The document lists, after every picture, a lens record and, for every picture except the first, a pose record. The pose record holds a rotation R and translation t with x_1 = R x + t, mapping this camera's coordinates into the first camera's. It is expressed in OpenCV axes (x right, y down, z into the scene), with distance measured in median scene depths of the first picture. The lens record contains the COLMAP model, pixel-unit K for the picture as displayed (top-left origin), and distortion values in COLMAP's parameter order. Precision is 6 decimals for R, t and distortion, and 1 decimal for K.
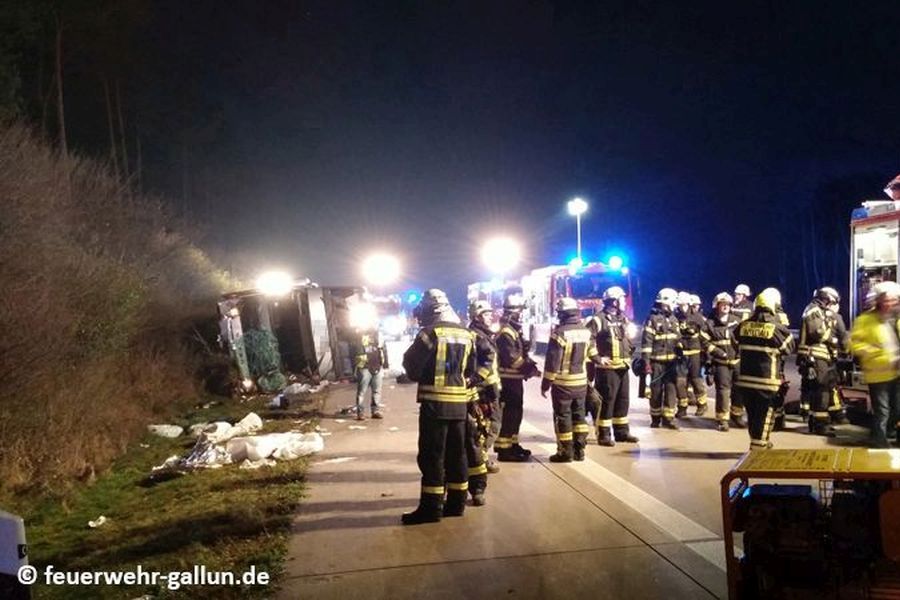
lens RADIAL K [[774.2, 0, 452.5], [0, 774.2, 302.6], [0, 0, 1]] dist [0.110740, 0.002485]
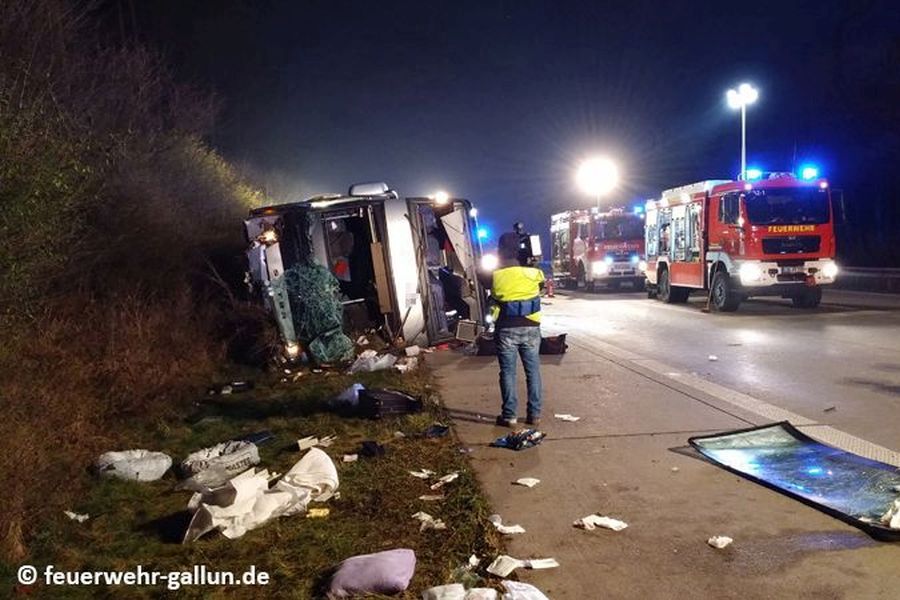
lens RADIAL K [[774.2, 0, 447.5], [0, 774.2, 300.5], [0, 0, 1]] dist [0.110740, 0.002485]
pose [[0.998878, 0.009472, -0.046397, -0.108049], [-0.006084, 0.997341, 0.072627, 0.017410], [0.046961, -0.072263, 0.996279, 0.380781]]
